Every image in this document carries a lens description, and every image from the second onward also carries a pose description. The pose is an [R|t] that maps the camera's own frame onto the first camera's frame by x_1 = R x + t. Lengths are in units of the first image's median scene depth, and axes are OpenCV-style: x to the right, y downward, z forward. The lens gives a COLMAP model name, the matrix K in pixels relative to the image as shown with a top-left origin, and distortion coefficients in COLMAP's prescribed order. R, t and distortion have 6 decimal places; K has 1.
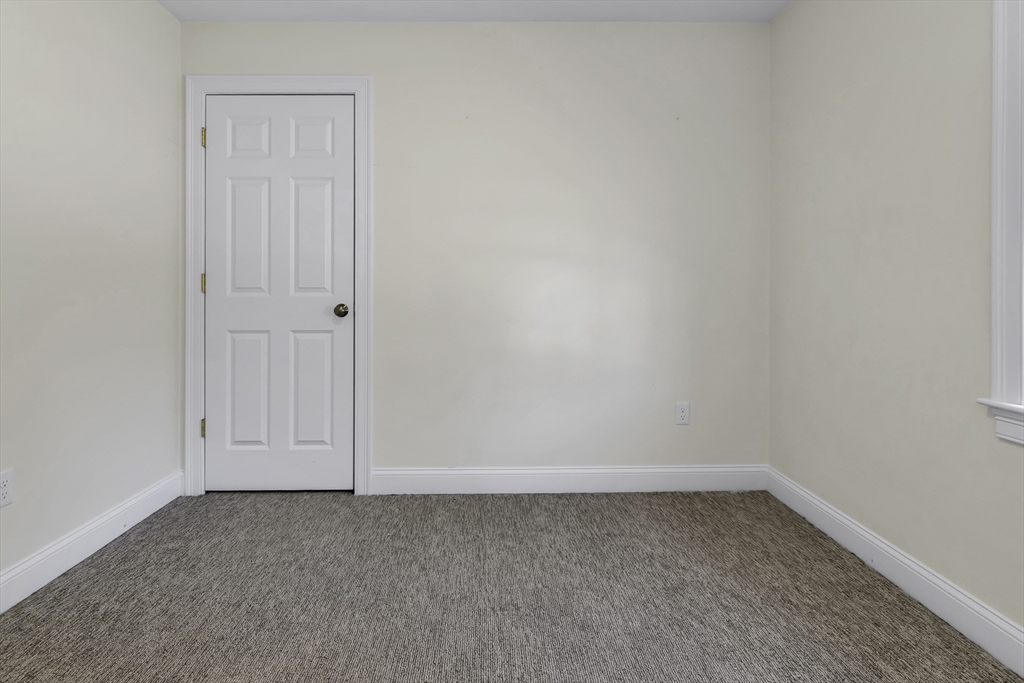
lens RADIAL K [[514.3, 0, 509.0], [0, 514.3, 282.2], [0, 0, 1]] dist [-0.000094, -0.000149]
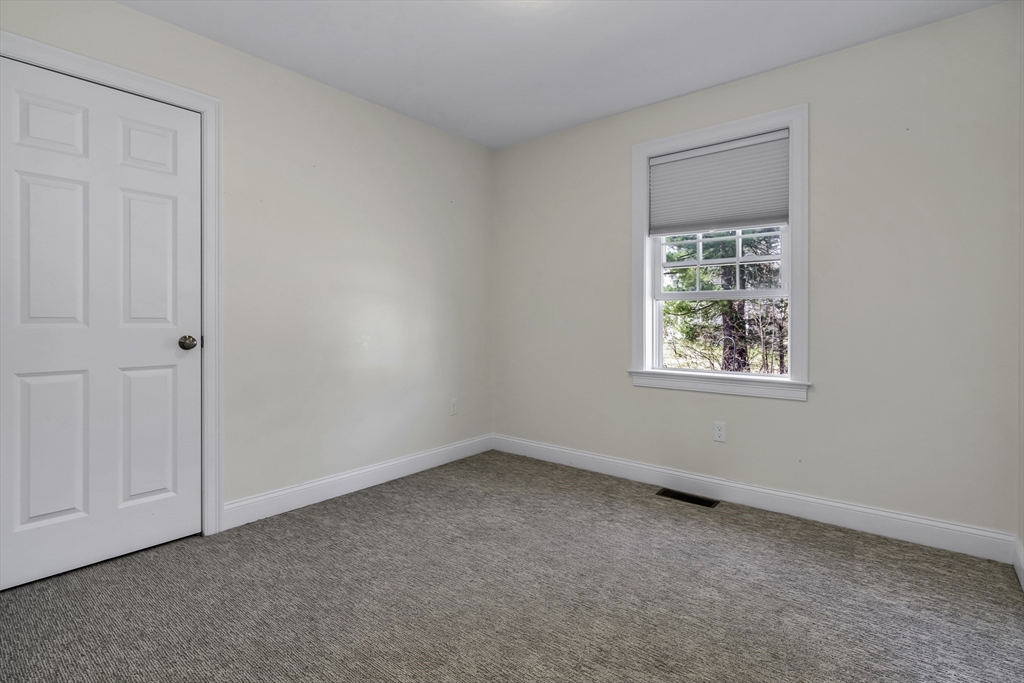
lens RADIAL K [[500.9, 0, 493.0], [0, 500.9, 314.9], [0, 0, 1]] dist [-0.001856, 0.000256]
pose [[0.663850, 0.010453, 0.747793, -0.655556], [-0.011799, 0.999924, -0.003503, 0.001511], [-0.747773, -0.006498, 0.663923, -0.008977]]
